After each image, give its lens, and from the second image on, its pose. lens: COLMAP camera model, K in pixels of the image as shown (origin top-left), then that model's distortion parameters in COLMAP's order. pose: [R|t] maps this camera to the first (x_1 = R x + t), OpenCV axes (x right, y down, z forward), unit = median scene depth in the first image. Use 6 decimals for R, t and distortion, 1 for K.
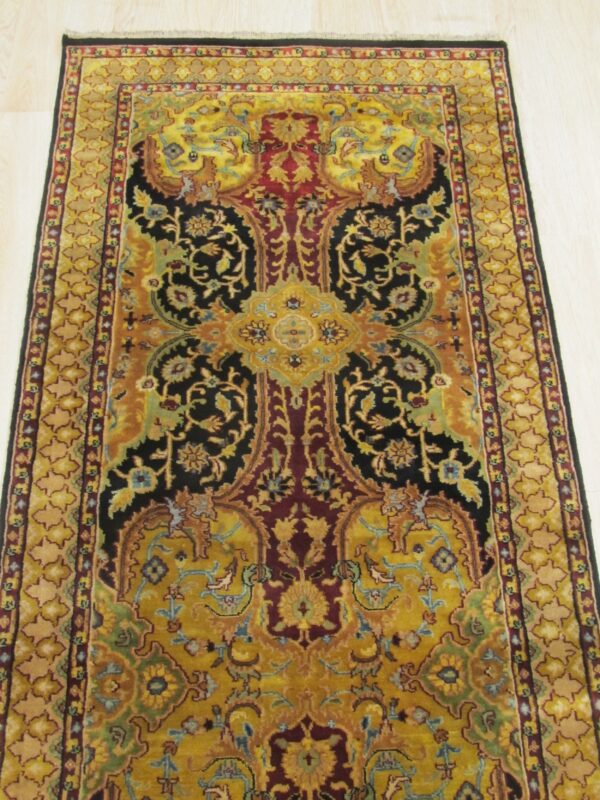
lens RADIAL K [[848.0, 0, 295.1], [0, 848.0, 400.1], [0, 0, 1]] dist [-0.082995, 0.000000]
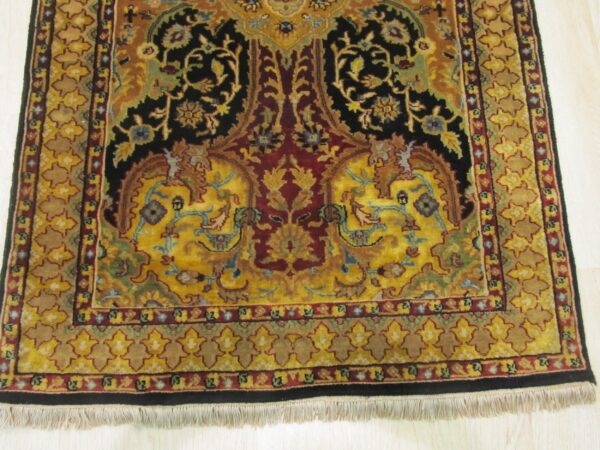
lens RADIAL K [[636.0, 0, 294.1], [0, 636.0, 224.5], [0, 0, 1]] dist [-0.082995, 0.000000]
pose [[-0.998004, -0.016321, -0.061004, 0.029251], [-0.027557, -0.756643, 0.653247, -0.753124], [-0.056820, 0.653624, 0.754683, 0.550690]]
